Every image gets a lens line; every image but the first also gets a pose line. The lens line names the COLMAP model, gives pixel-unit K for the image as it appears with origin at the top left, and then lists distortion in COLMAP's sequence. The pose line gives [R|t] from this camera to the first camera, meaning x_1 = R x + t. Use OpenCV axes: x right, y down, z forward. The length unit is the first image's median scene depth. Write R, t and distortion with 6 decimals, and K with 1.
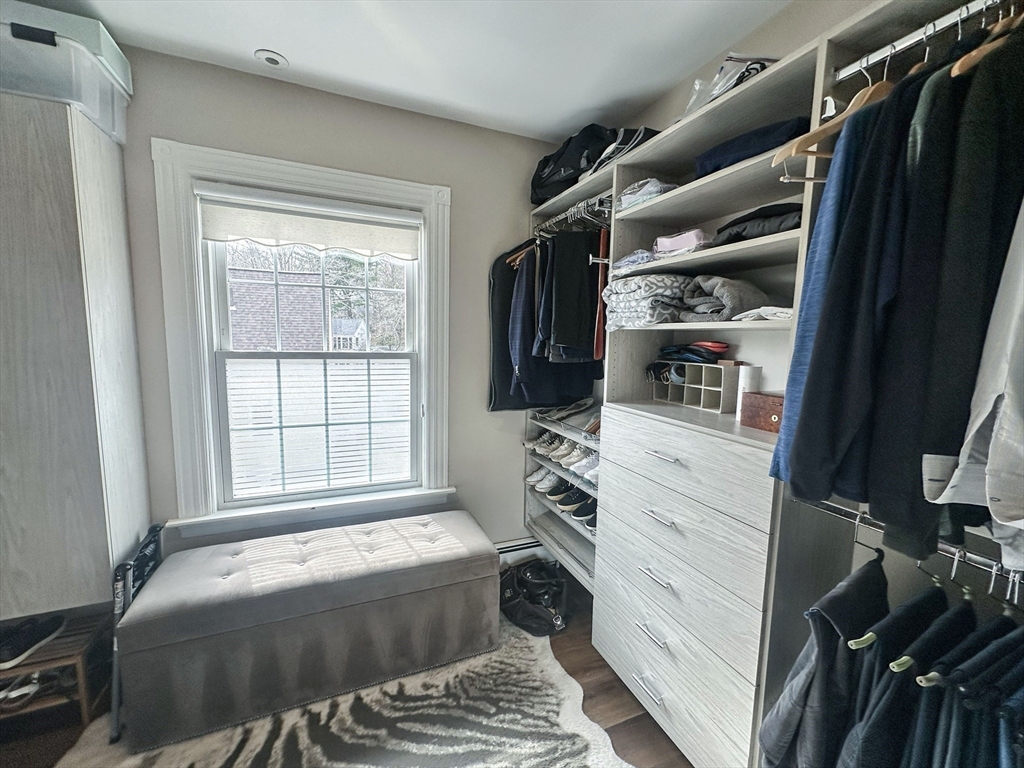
lens RADIAL K [[415.0, 0, 512.0], [0, 415.0, 386.7], [0, 0, 1]] dist [-0.002093, 0.000714]
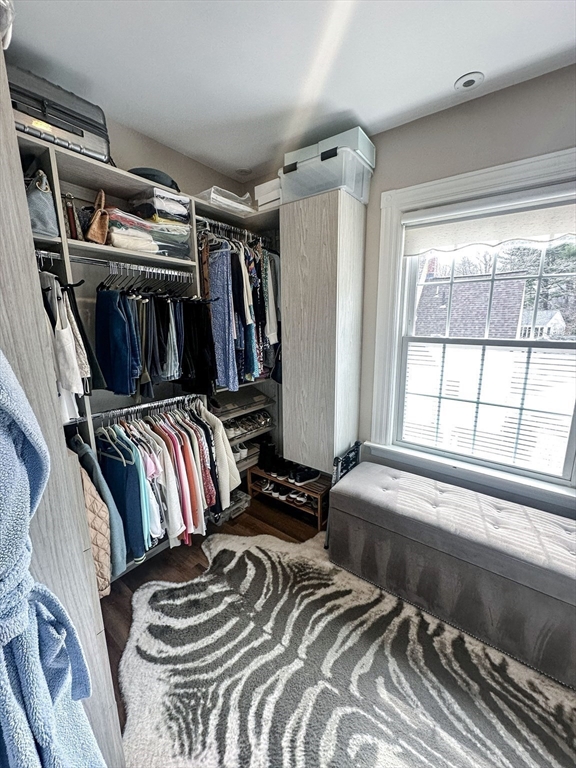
lens RADIAL K [[311.3, 0, 286.6], [0, 311.3, 383.3], [0, 0, 1]] dist [-0.002093, 0.000714]
pose [[0.497327, 0.149279, -0.854624, 0.024886], [-0.098613, 0.988428, 0.115265, -0.010007], [0.861941, 0.026952, 0.506292, 0.120018]]
